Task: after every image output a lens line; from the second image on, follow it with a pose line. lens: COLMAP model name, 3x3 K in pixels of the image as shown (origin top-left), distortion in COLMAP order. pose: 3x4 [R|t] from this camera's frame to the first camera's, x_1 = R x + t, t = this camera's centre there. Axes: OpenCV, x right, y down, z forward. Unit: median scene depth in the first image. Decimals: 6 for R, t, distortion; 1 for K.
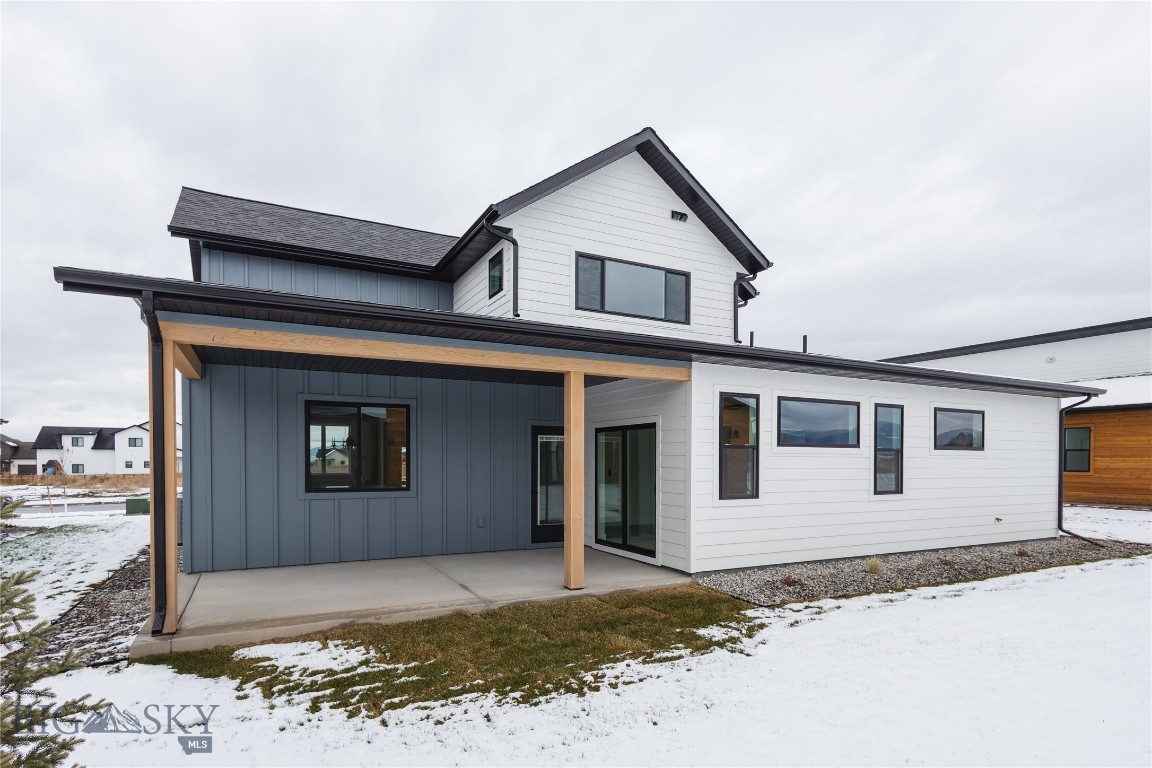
lens RADIAL K [[585.6, 0, 572.3], [0, 585.6, 467.1], [0, 0, 1]] dist [0.010365, 0.000075]
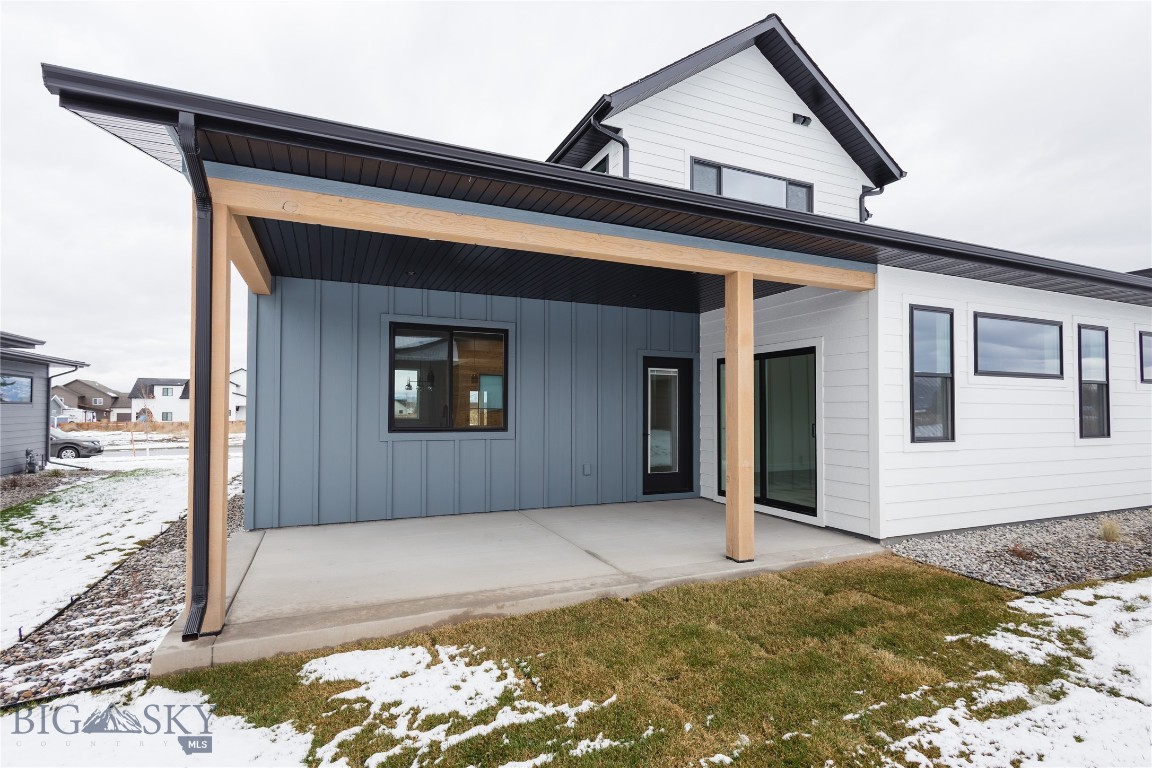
lens RADIAL K [[551.6, 0, 577.9], [0, 551.6, 394.0], [0, 0, 1]] dist [0.011607, 0.000107]
pose [[0.998009, -0.002049, -0.063034, -0.142921], [-0.000420, 0.999234, -0.039128, 0.020262], [0.063066, 0.039076, 0.997244, 0.242829]]
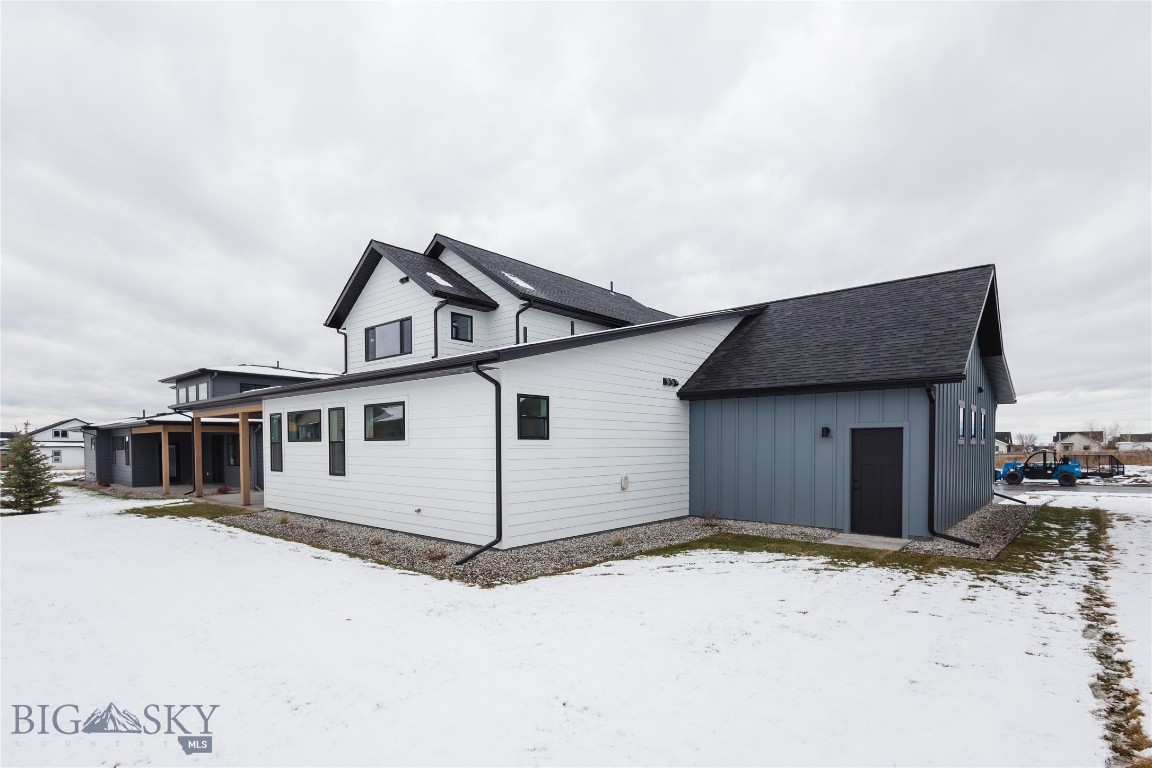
lens RADIAL K [[585.6, 0, 572.3], [0, 585.6, 467.1], [0, 0, 1]] dist [0.010365, 0.000075]
pose [[0.354526, 0.024818, -0.934717, 2.401694], [-0.010354, 0.999691, 0.022616, -0.010187], [0.934989, 0.001660, 0.354673, 1.251708]]
